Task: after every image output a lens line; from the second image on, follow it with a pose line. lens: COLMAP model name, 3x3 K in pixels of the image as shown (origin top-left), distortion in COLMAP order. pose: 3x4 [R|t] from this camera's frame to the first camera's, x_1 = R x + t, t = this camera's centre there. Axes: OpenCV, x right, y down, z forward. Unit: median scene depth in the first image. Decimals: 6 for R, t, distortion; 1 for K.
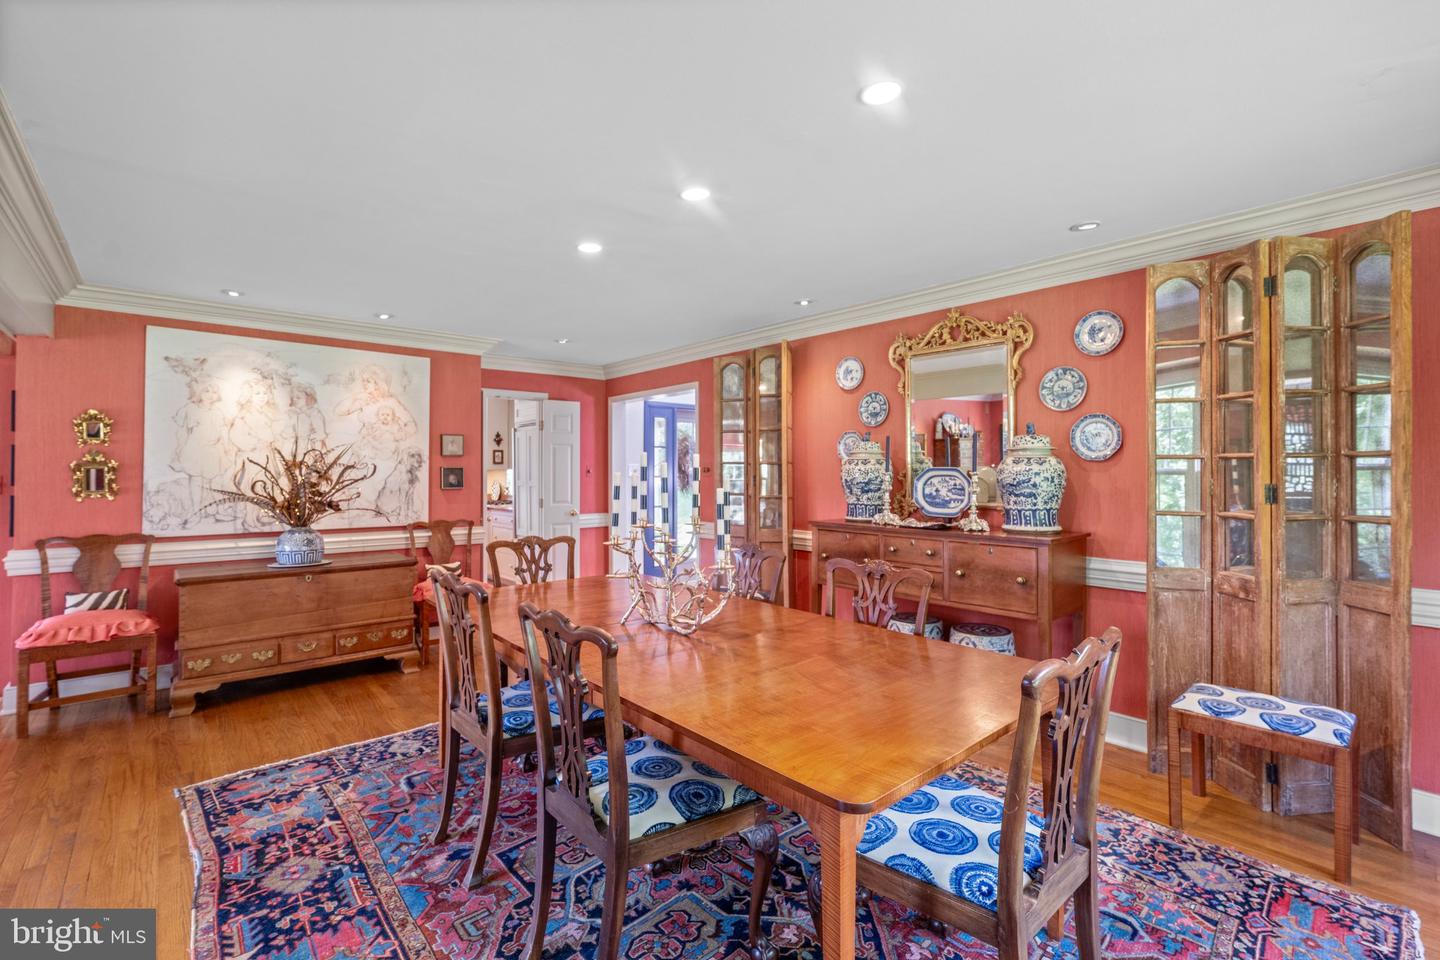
lens RADIAL K [[639.0, 0, 720.0], [0, 639.0, 480.0], [0, 0, 1]] dist [-0.000904, -0.000020]
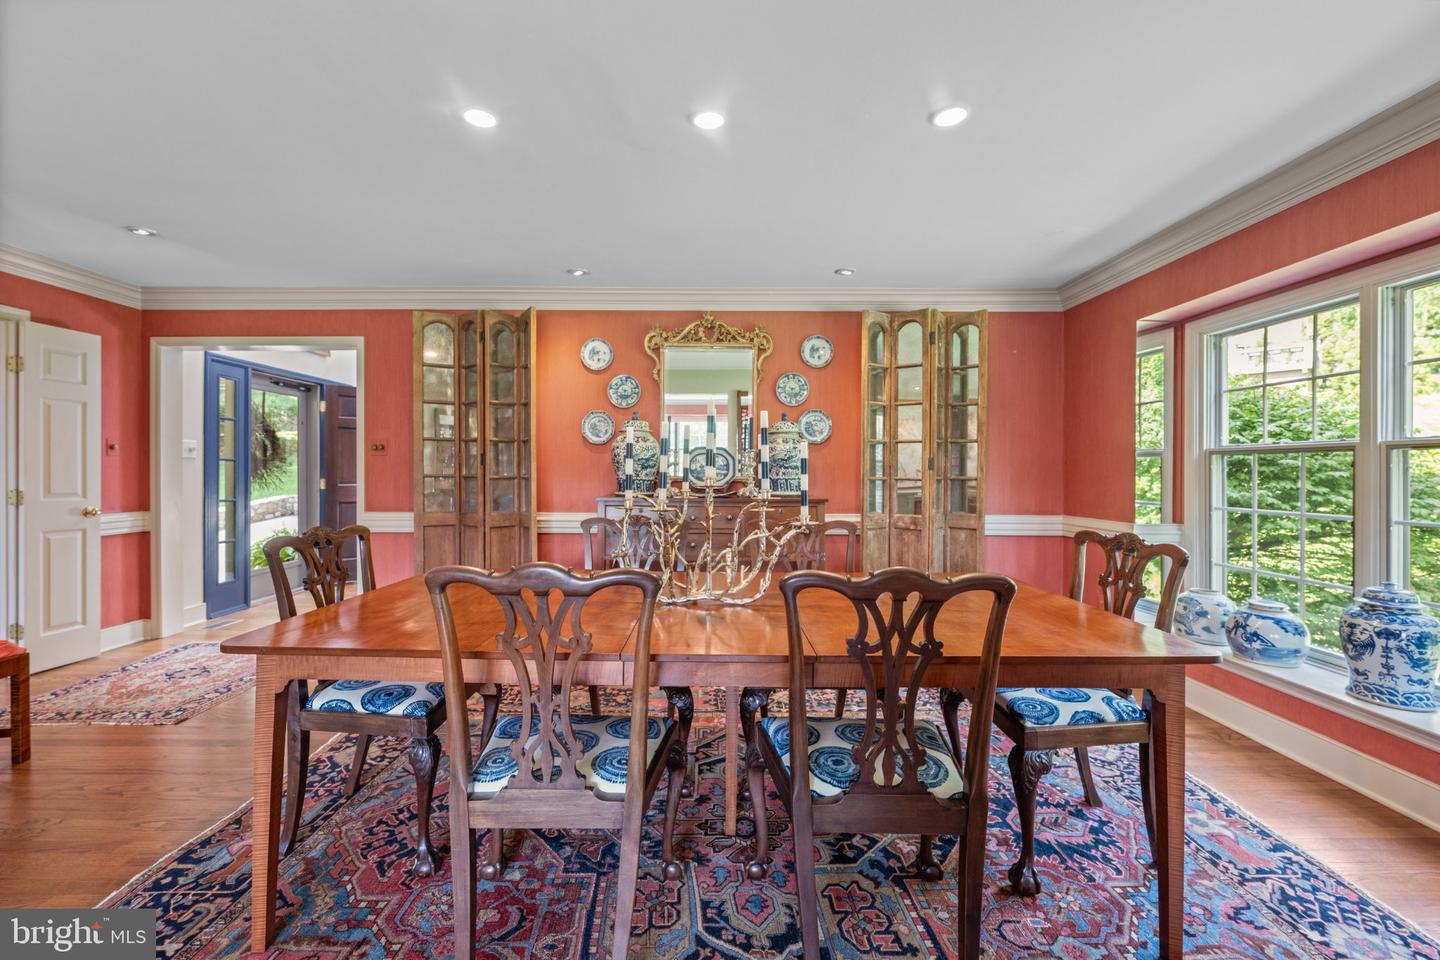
lens RADIAL K [[571.8, 0, 714.4], [0, 571.8, 481.2], [0, 0, 1]] dist [-0.000607, 0.000216]
pose [[0.660135, -0.007425, 0.751111, -0.503283], [0.005603, 0.999972, 0.004961, 0.045481], [-0.751126, 0.000934, 0.660158, 0.358050]]
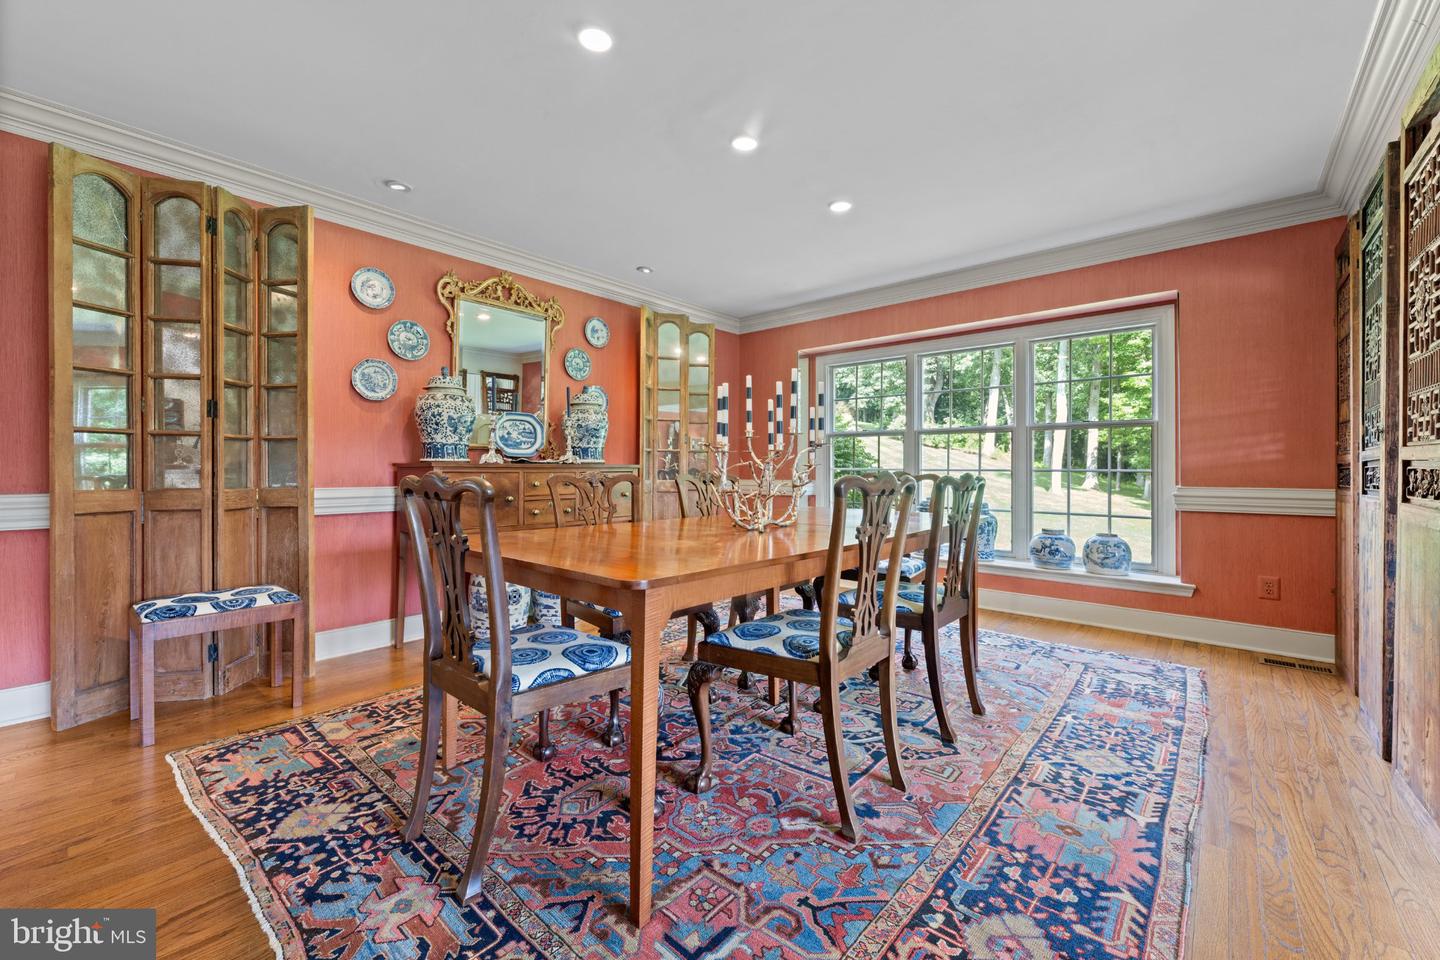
lens RADIAL K [[573.2, 0, 713.5], [0, 573.2, 471.5], [0, 0, 1]] dist [0.001096, 0.000206]
pose [[-0.124066, -0.005514, 0.992259, -0.811587], [0.011854, 0.999905, 0.007039, 0.094607], [-0.992203, 0.012635, -0.123989, 0.924390]]
